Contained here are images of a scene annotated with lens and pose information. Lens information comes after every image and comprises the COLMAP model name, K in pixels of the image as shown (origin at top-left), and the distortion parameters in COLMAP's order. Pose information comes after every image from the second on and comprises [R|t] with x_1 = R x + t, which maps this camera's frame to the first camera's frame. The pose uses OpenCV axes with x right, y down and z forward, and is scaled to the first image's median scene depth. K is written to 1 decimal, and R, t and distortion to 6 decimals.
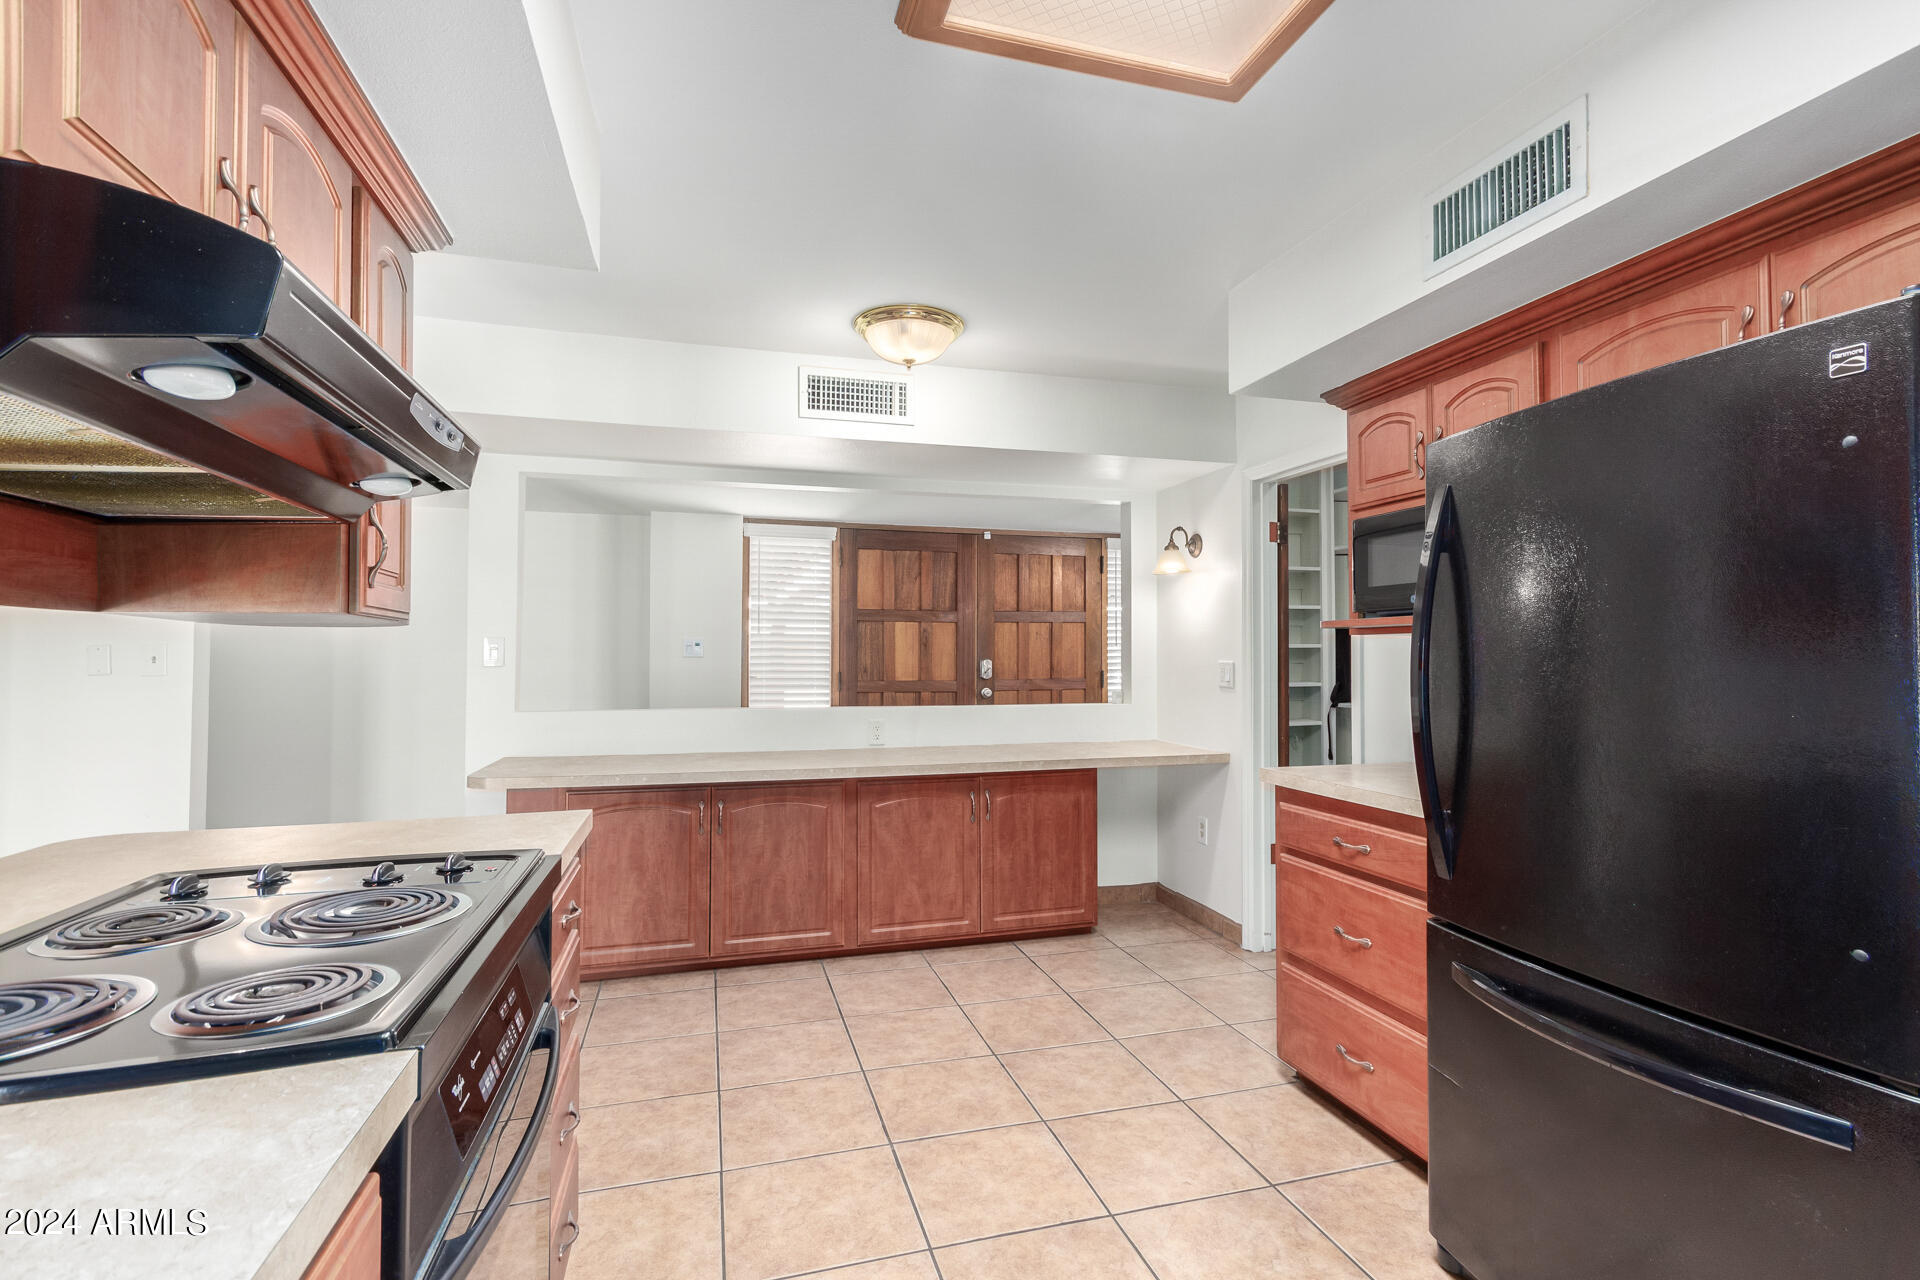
lens RADIAL K [[855.5, 0, 953.9], [0, 855.5, 629.9], [0, 0, 1]] dist [-0.002894, -0.000731]
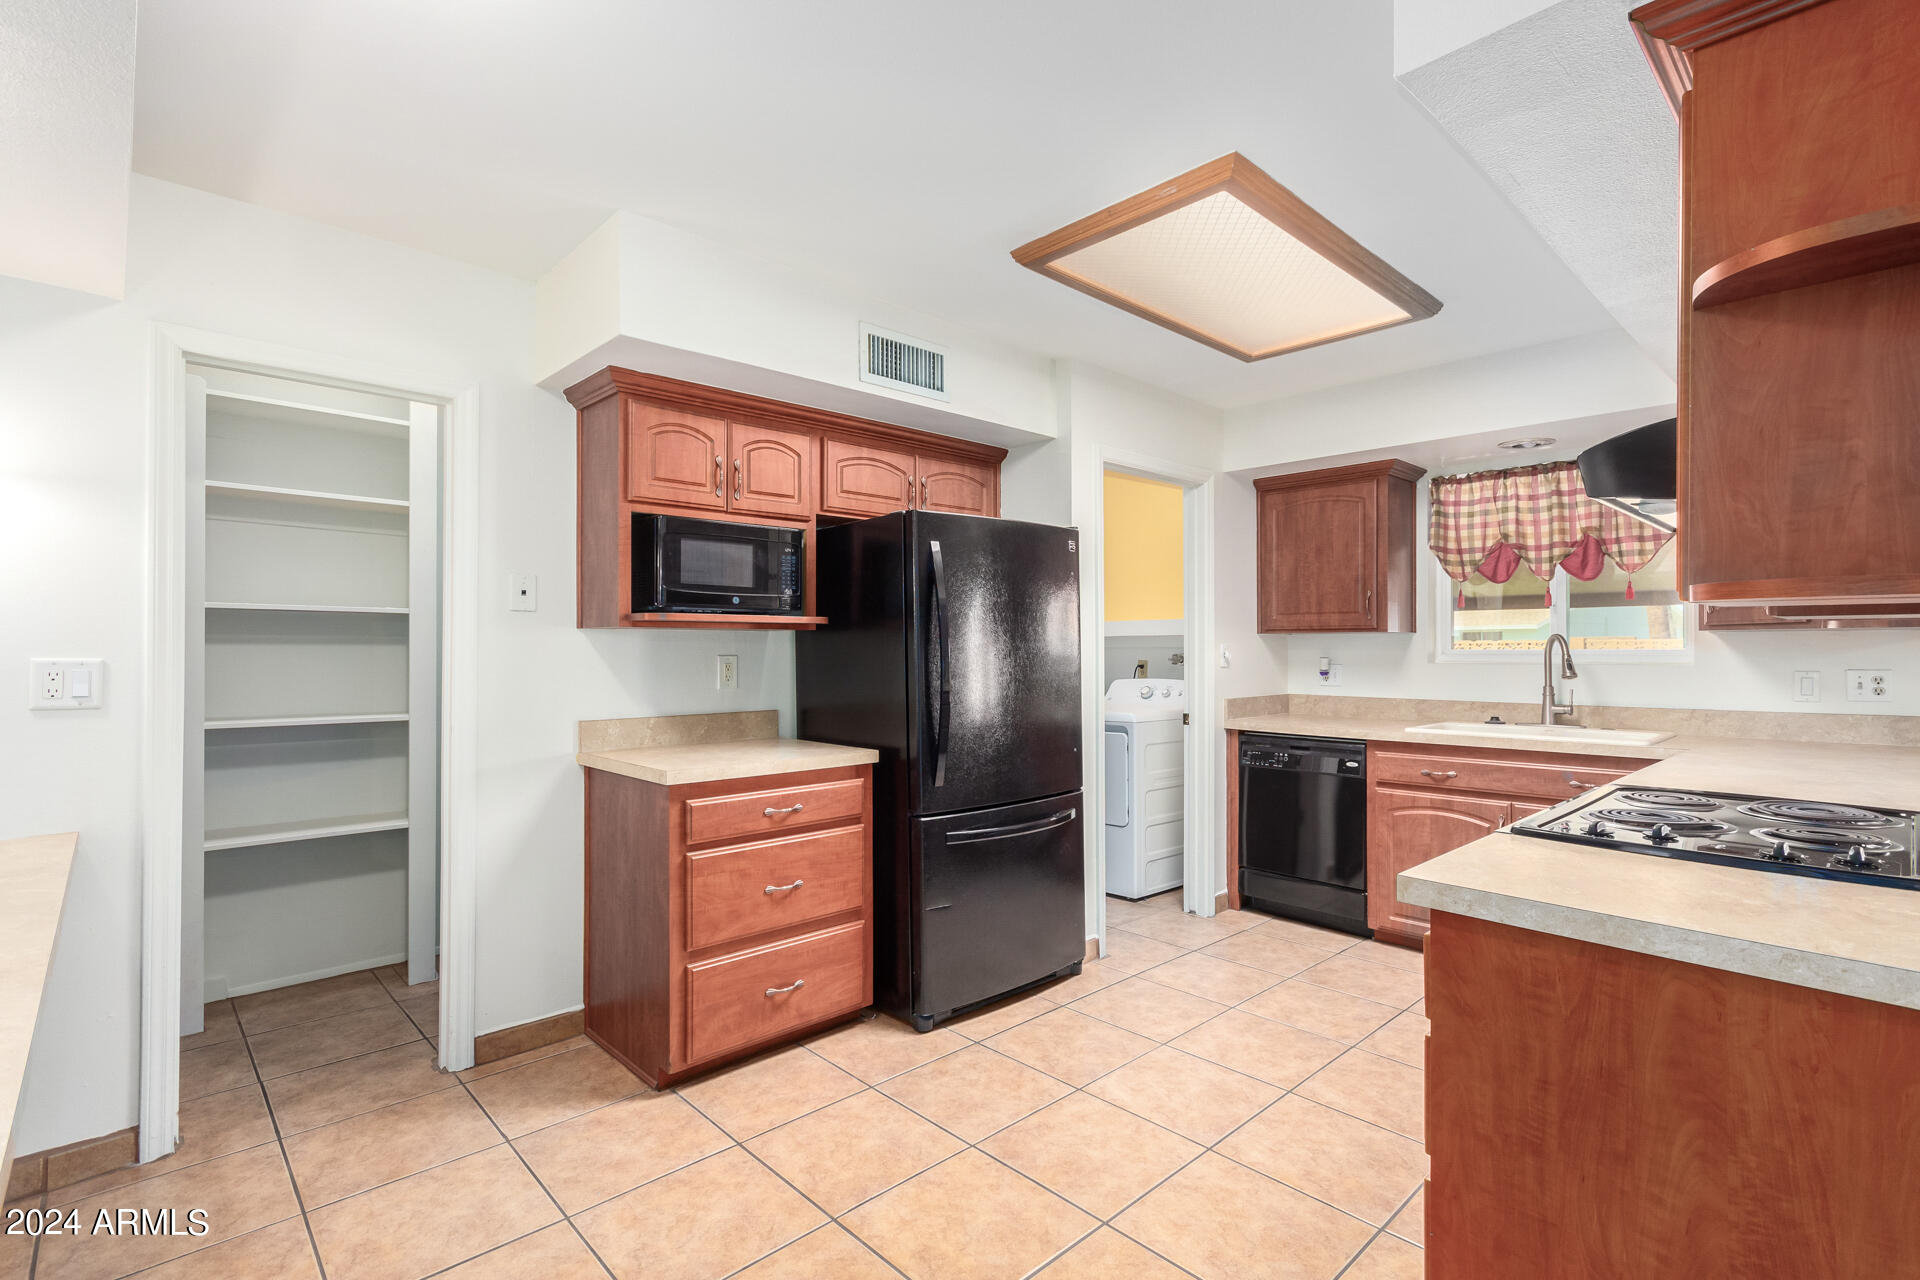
lens RADIAL K [[902.6, 0, 960.0], [0, 902.6, 640.0], [0, 0, 1]] dist [0.011612, -0.000720]
pose [[-0.451321, 0.006131, 0.892341, -0.745031], [-0.028170, 0.999380, -0.021114, 0.037661], [-0.891917, -0.034667, -0.450869, 1.335913]]
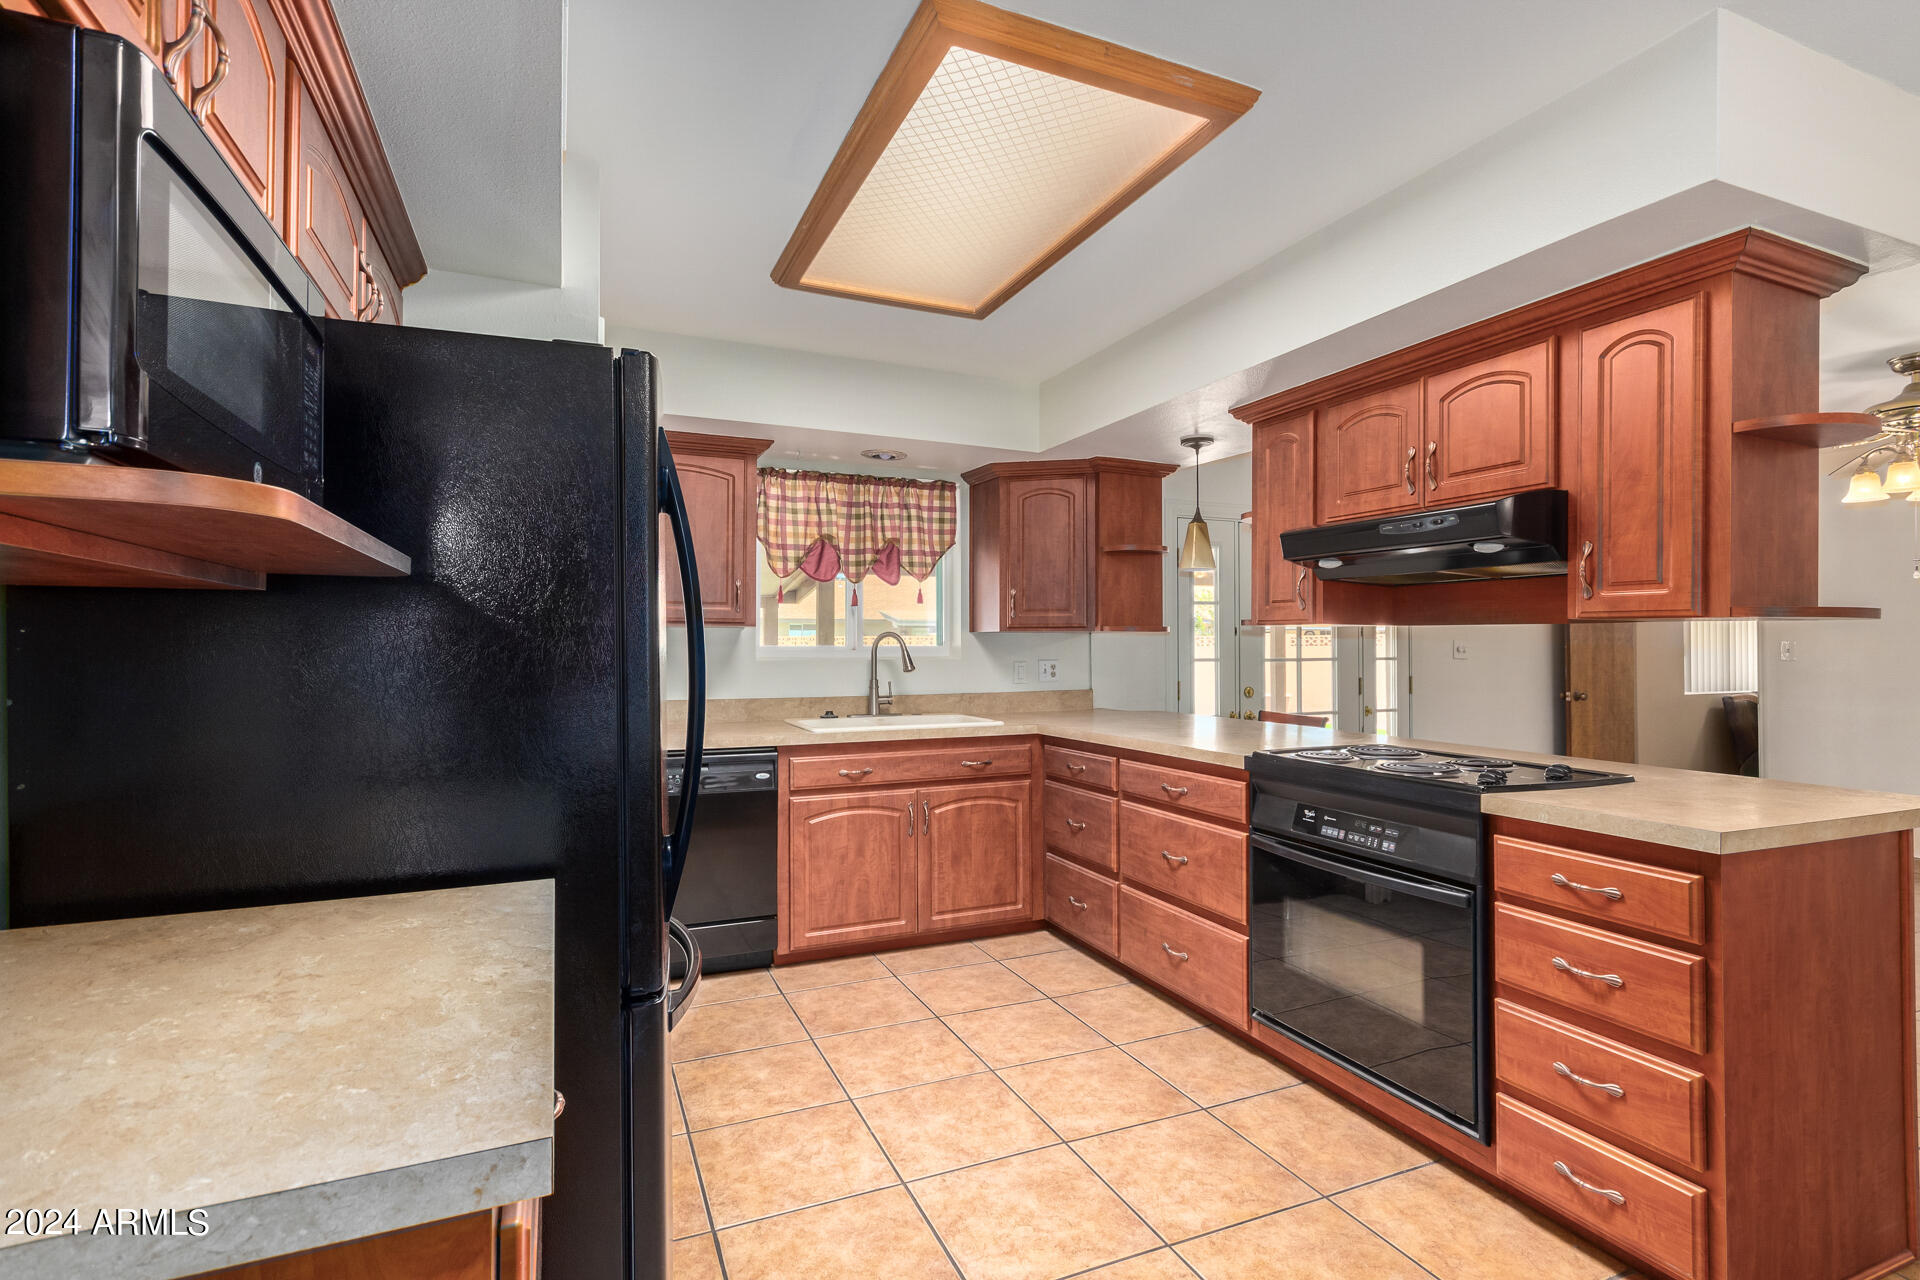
lens RADIAL K [[902.6, 0, 960.0], [0, 902.6, 640.0], [0, 0, 1]] dist [0.011612, -0.000720]
pose [[-0.991818, -0.003335, -0.127620, 0.344312], [0.001647, 0.999242, -0.038906, 0.048508], [0.127653, -0.038798, -0.991060, 1.442229]]
